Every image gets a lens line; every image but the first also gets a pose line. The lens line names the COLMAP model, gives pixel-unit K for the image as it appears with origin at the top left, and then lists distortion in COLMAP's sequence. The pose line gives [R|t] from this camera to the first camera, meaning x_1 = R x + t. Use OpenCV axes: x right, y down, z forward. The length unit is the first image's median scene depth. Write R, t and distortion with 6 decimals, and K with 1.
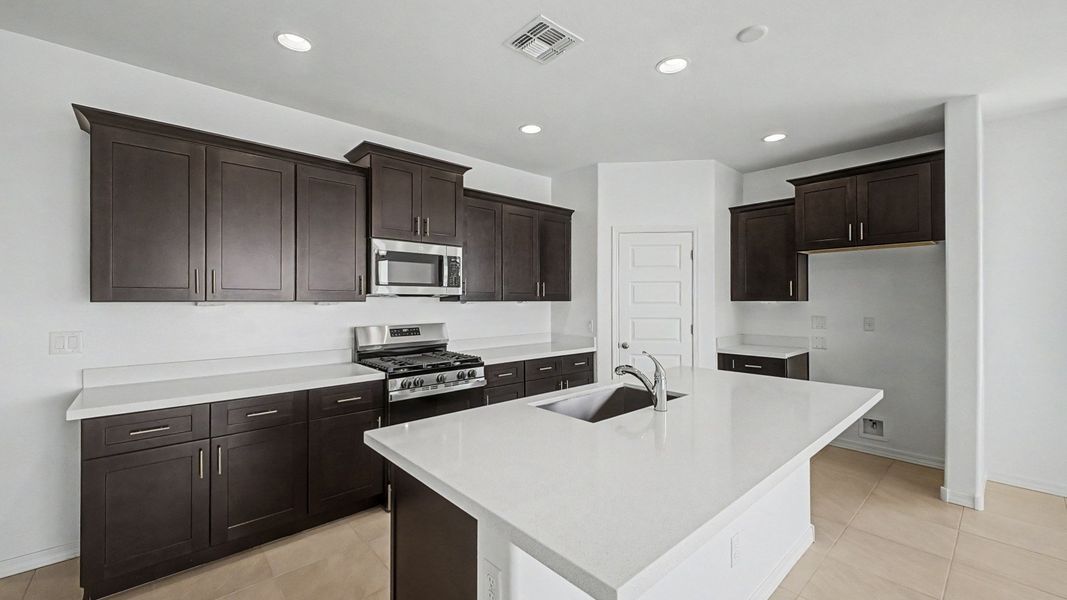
lens RADIAL K [[418.6, 0, 532.9], [0, 418.6, 296.5], [0, 0, 1]] dist [0.001012, -0.000349]
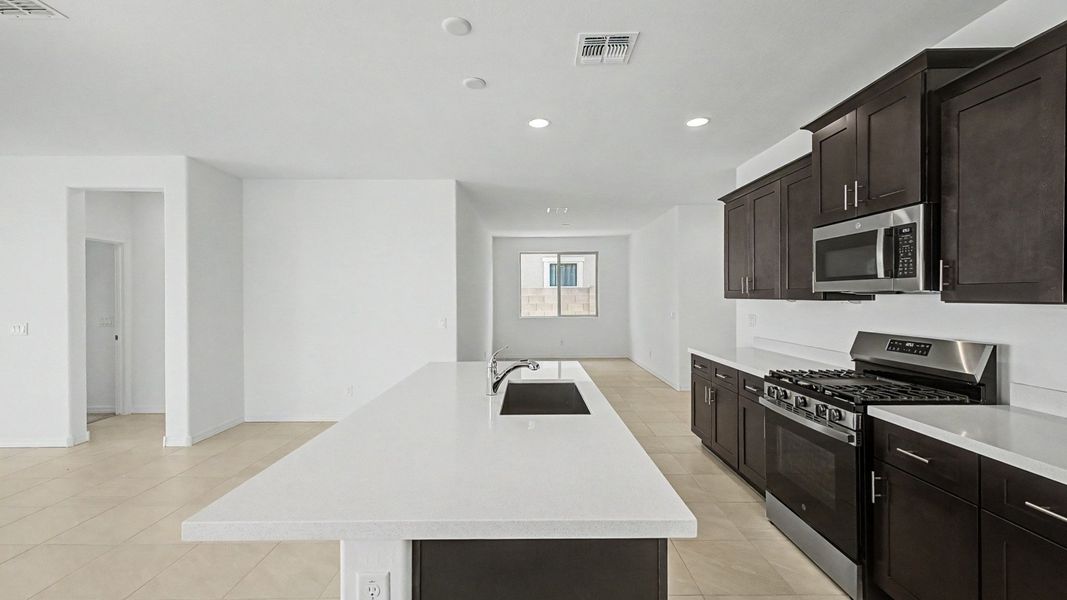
lens RADIAL K [[418.6, 0, 532.9], [0, 418.6, 296.5], [0, 0, 1]] dist [0.001012, -0.000349]
pose [[-0.672587, 0.000070, -0.740018, 0.564756], [-0.000317, 1.000000, 0.000383, 0.004326], [0.740018, 0.000492, -0.672587, 0.970337]]
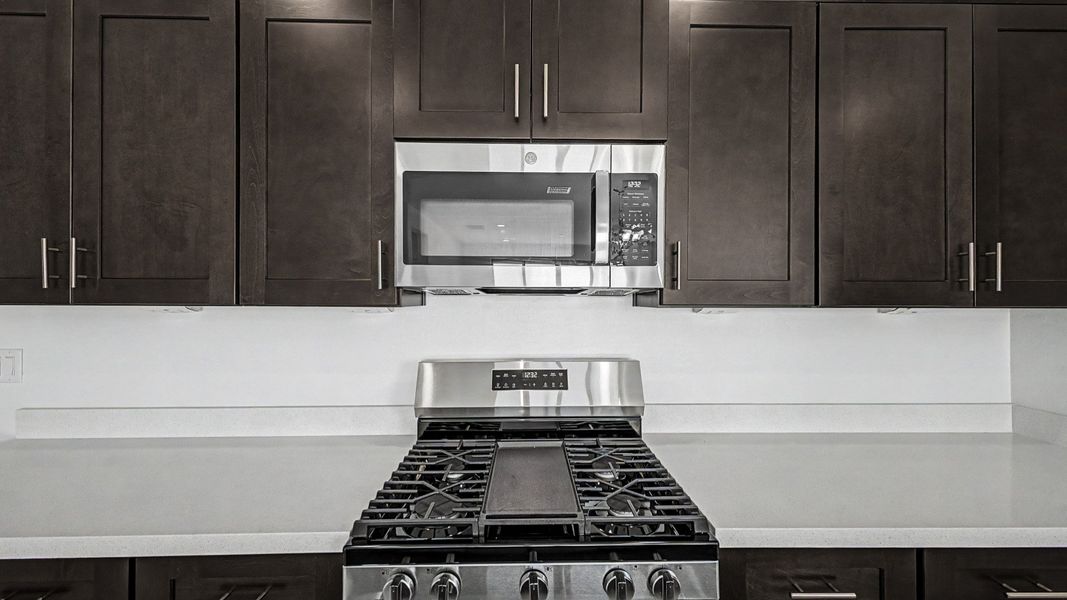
lens RADIAL K [[418.6, 0, 532.9], [0, 418.6, 296.5], [0, 0, 1]] dist [0.001012, -0.000349]
pose [[0.755354, -0.005728, -0.655292, -0.030501], [0.002005, 0.999977, -0.006429, 0.005126], [0.655314, 0.003543, 0.755348, 0.665230]]
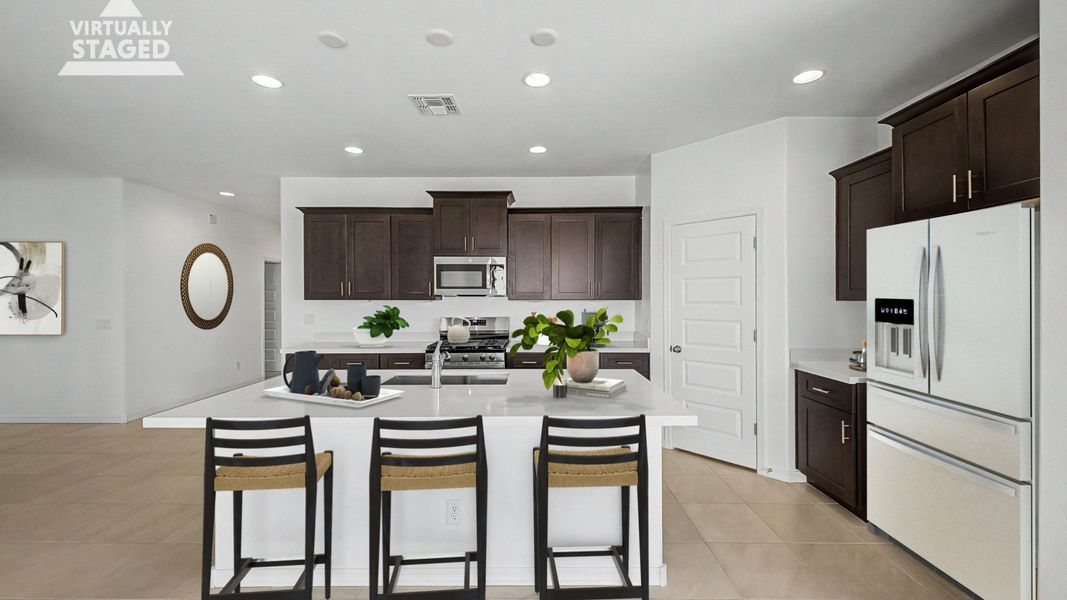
lens RADIAL K [[418.6, 0, 532.9], [0, 418.6, 296.5], [0, 0, 1]] dist [0.001012, -0.000349]
pose [[0.738422, -0.003032, -0.674332, 0.705673], [0.004935, 0.999987, 0.000908, 0.000228], [0.674321, -0.003998, 0.738428, 0.136424]]
